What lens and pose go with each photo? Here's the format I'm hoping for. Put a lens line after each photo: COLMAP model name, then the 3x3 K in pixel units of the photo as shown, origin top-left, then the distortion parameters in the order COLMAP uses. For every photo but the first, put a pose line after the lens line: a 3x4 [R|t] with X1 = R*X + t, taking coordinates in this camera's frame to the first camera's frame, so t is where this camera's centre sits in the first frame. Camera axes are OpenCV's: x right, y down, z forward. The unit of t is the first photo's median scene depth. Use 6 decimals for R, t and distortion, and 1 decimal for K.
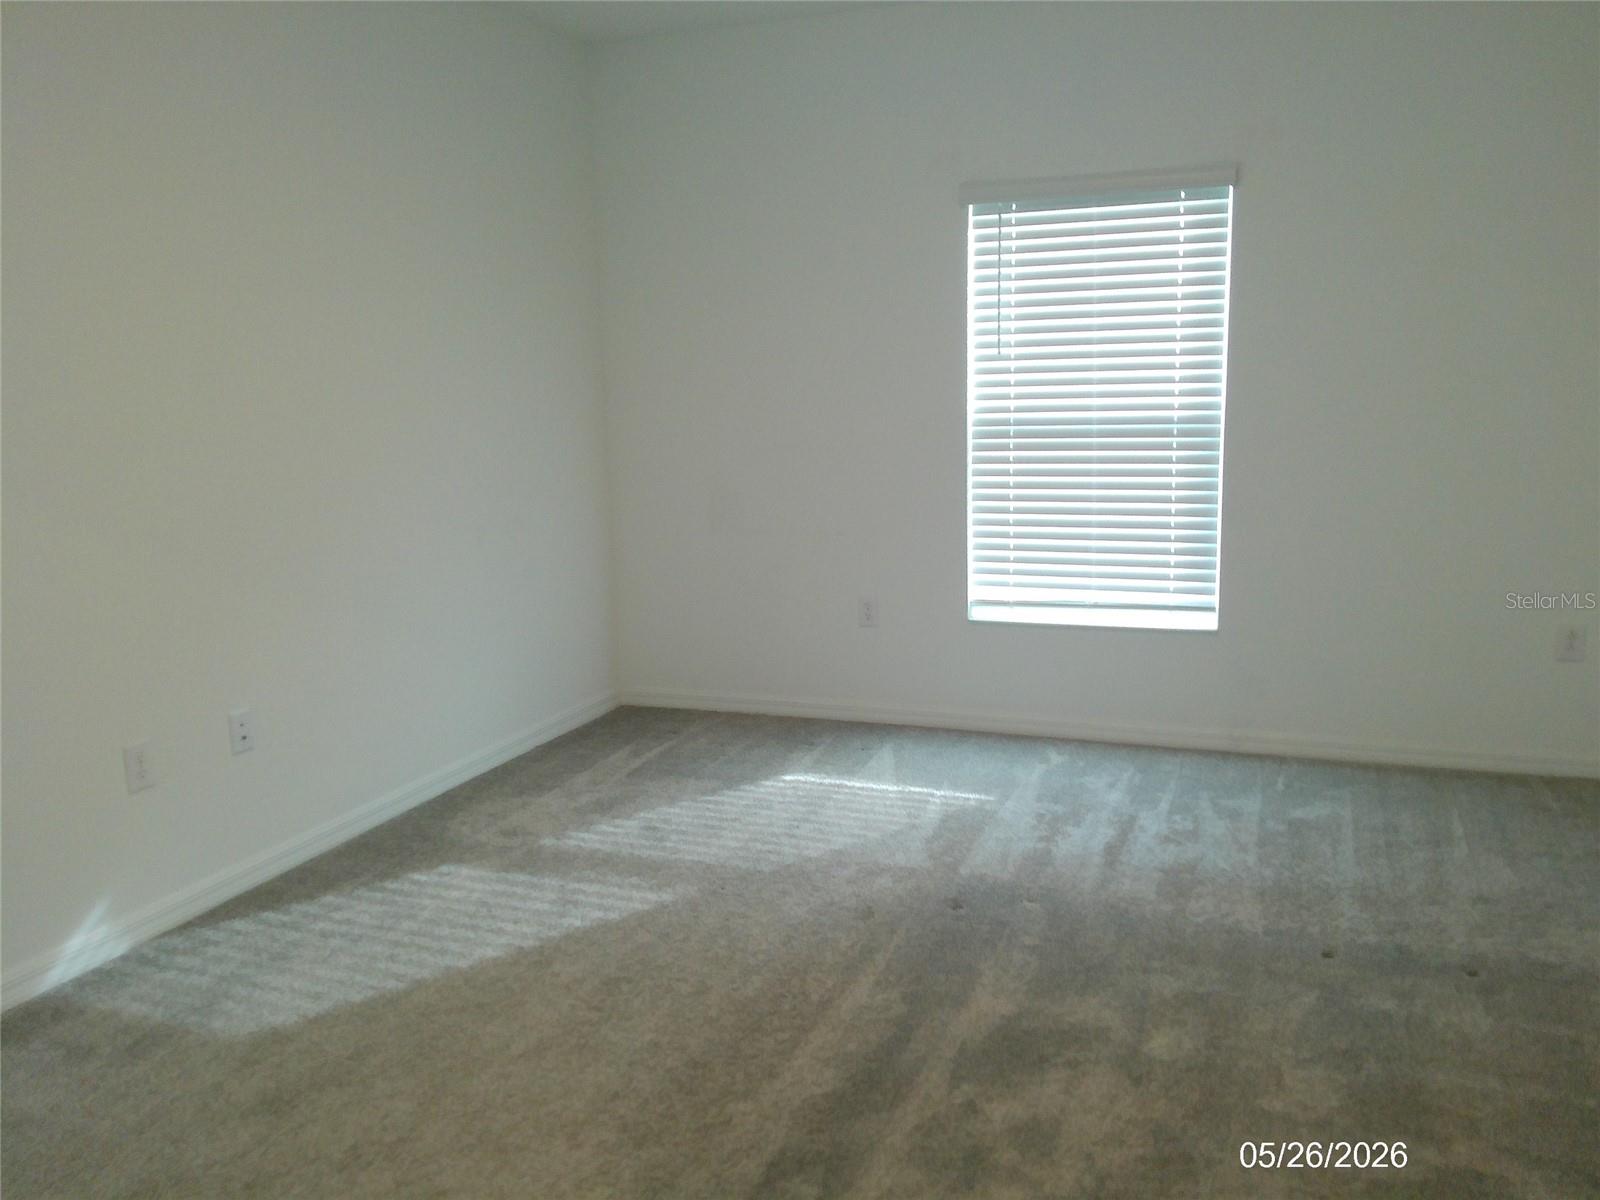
lens RADIAL K [[1321.1, 0, 806.5], [0, 1321.1, 606.7], [0, 0, 1]] dist [0.132603, -0.281593]
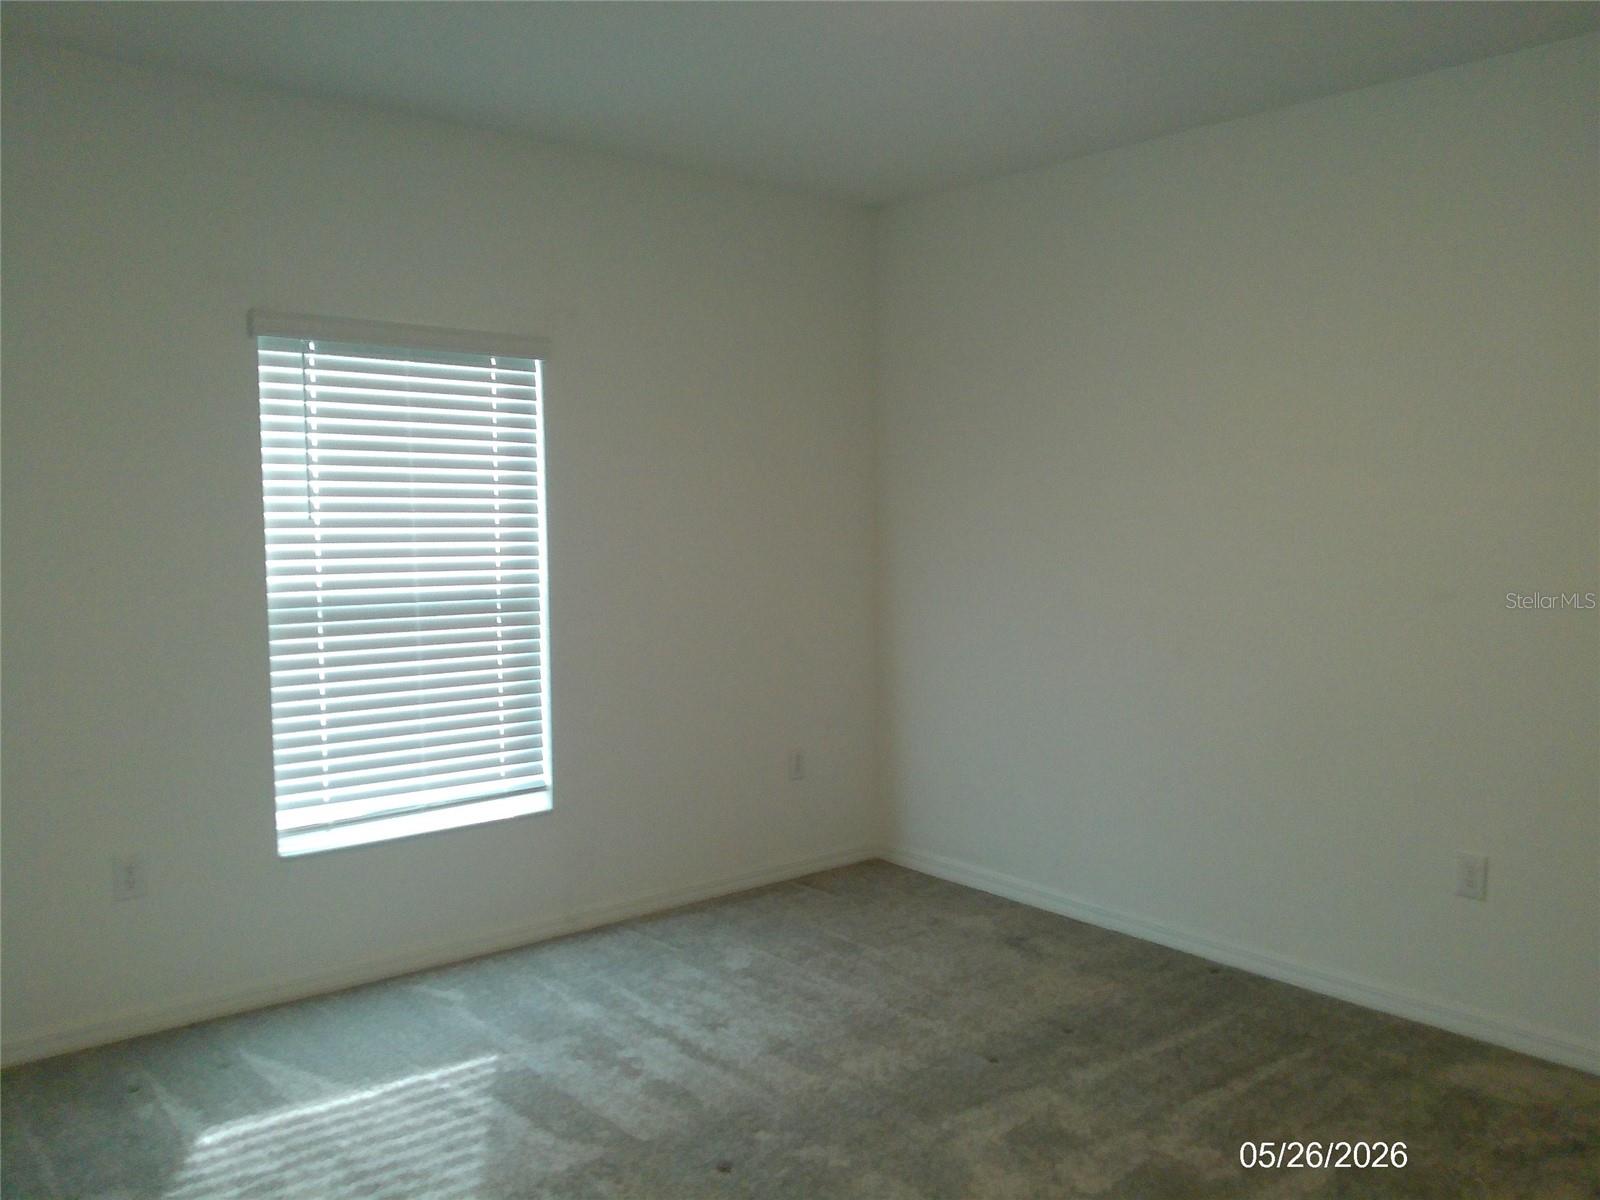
lens RADIAL K [[1321.1, 0, 806.5], [0, 1321.1, 606.7], [0, 0, 1]] dist [0.132603, -0.281593]
pose [[0.476931, -0.040097, 0.878026, -0.442203], [0.144380, 0.988963, -0.033262, -0.068838], [-0.867001, 0.142633, 0.477456, 0.367401]]
